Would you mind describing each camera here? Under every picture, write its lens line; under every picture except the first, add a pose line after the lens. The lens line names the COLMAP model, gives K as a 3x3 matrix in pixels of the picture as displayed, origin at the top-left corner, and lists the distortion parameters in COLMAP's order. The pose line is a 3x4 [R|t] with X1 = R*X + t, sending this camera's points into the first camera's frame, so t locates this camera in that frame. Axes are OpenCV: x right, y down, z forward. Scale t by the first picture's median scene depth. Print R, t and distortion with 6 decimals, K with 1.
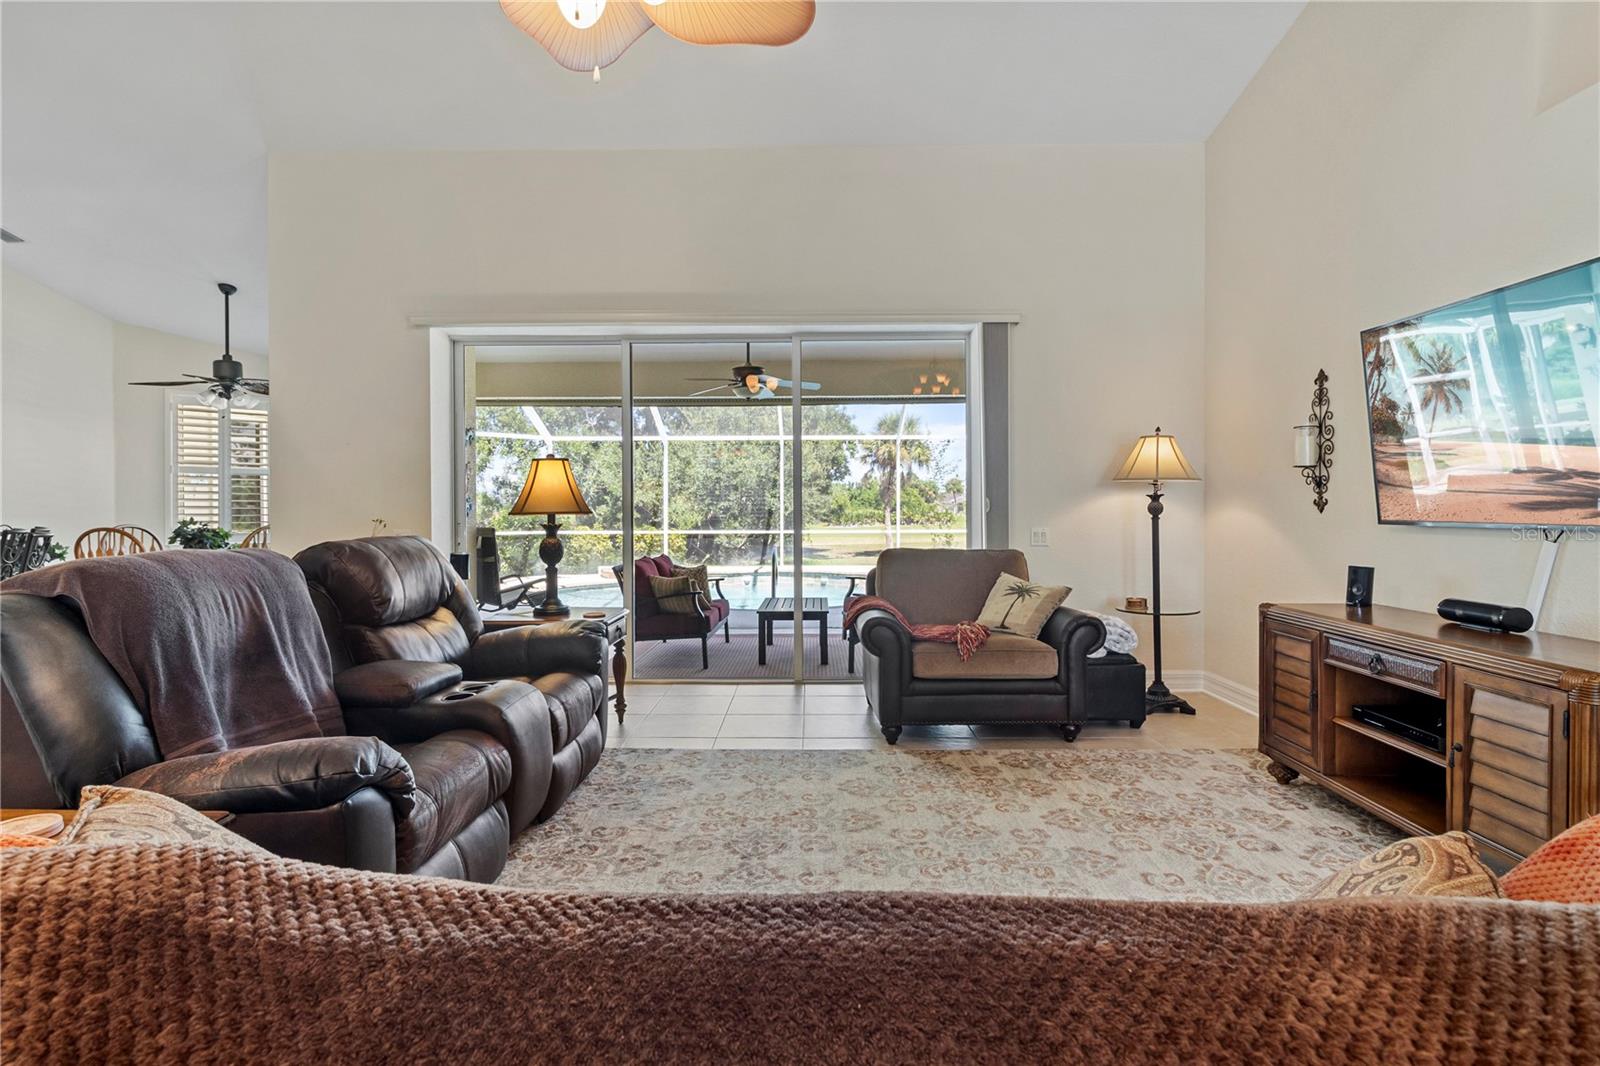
lens RADIAL K [[756.7, 0, 800.5], [0, 756.7, 515.9], [0, 0, 1]] dist [0.000009, 0.000662]
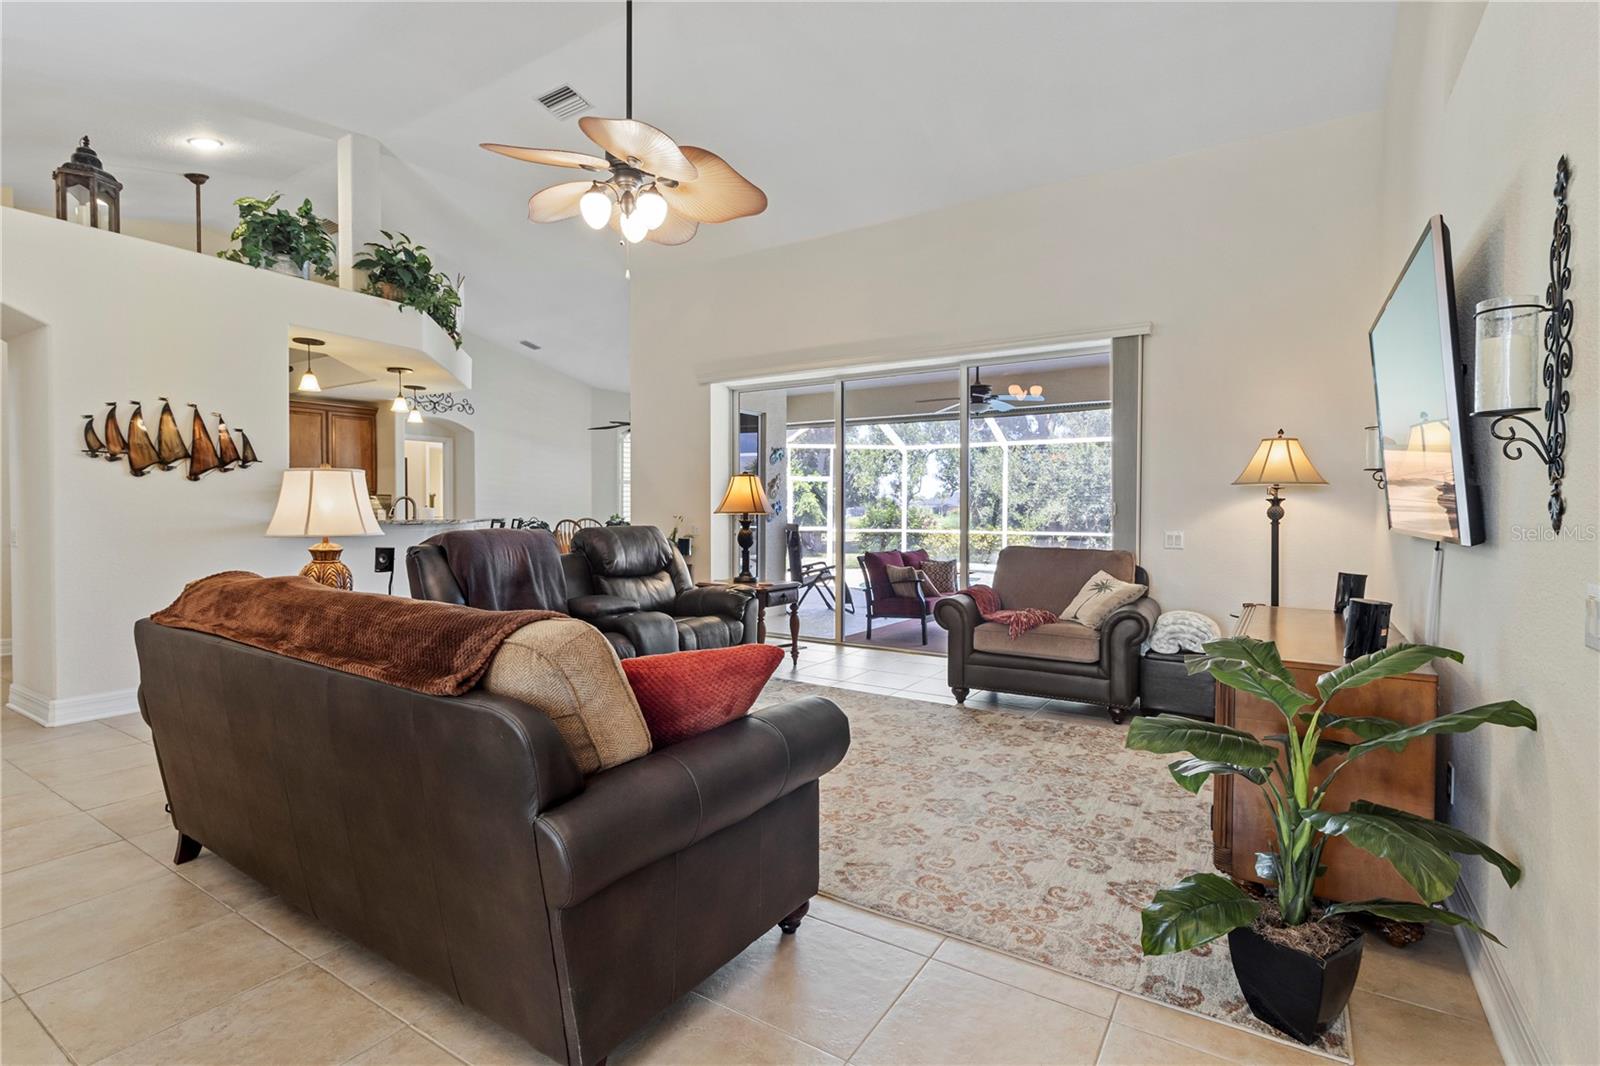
lens RADIAL K [[753.2, 0, 800.0], [0, 753.2, 533.0], [0, 0, 1]] dist [-0.000015, 0.000624]
pose [[0.847971, 0.022198, -0.529577, 0.560864], [-0.011179, 0.999649, 0.024000, -0.000787], [0.529924, -0.014431, 0.847922, -0.179225]]
